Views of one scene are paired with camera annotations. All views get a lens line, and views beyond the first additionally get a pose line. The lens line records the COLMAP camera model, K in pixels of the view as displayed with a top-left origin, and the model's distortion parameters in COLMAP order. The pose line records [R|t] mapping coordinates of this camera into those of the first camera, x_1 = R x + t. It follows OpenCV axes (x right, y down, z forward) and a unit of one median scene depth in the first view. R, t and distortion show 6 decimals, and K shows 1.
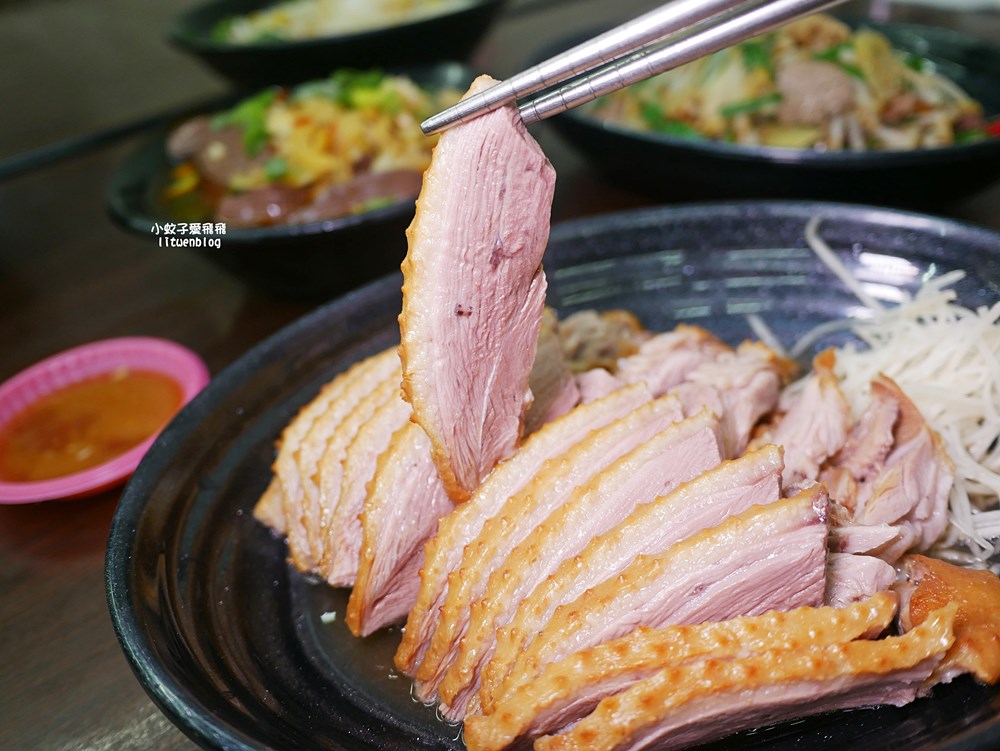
lens RADIAL K [[841.5, 0, 500.0], [0, 841.5, 375.5], [0, 0, 1]] dist [-0.036701, -0.000655]
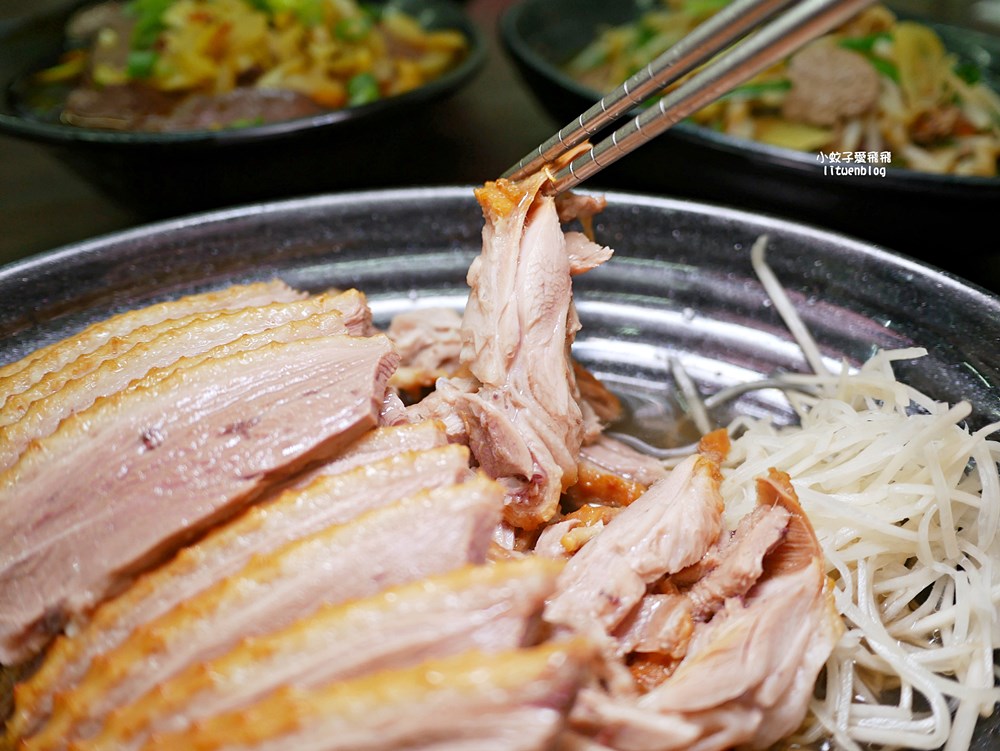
lens RADIAL K [[858.6, 0, 478.4], [0, 858.6, 377.1], [0, 0, 1]] dist [-0.054931, -0.002651]
pose [[0.980196, 0.189538, -0.057365, 0.286165], [-0.187861, 0.981628, 0.033384, -0.063328], [0.062639, -0.021946, 0.997795, 0.339072]]
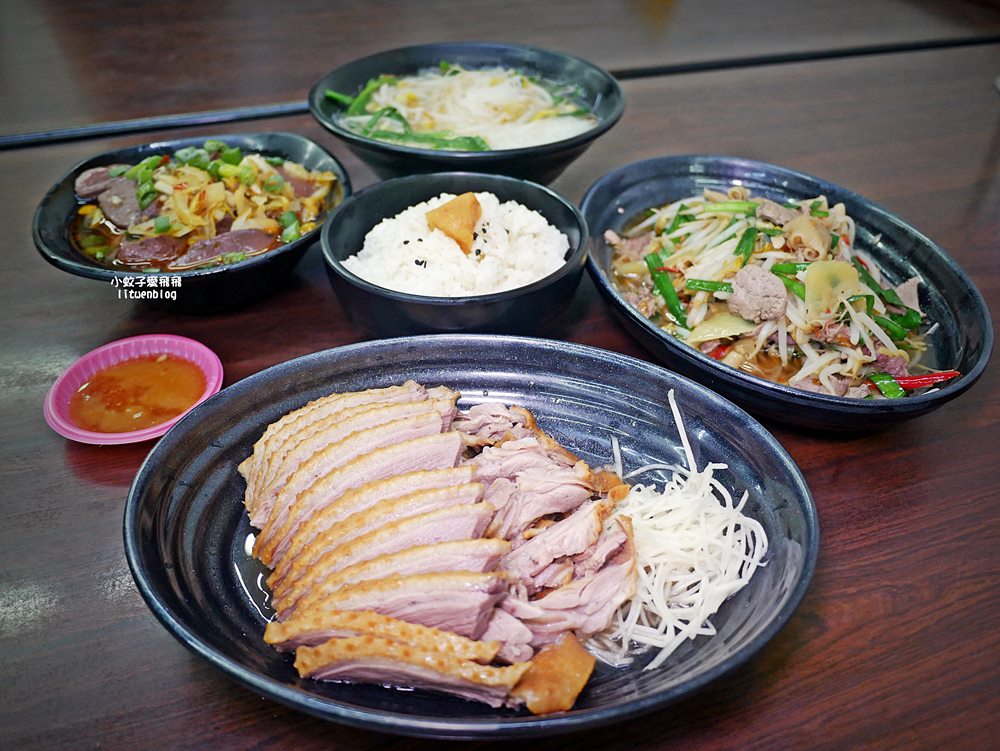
lens RADIAL K [[841.5, 0, 500.0], [0, 841.5, 375.5], [0, 0, 1]] dist [-0.036701, -0.000655]
pose [[0.934604, 0.304297, -0.184170, 0.531525], [-0.290353, 0.951772, 0.099124, -0.387344], [0.205451, -0.039168, 0.977883, -0.606389]]
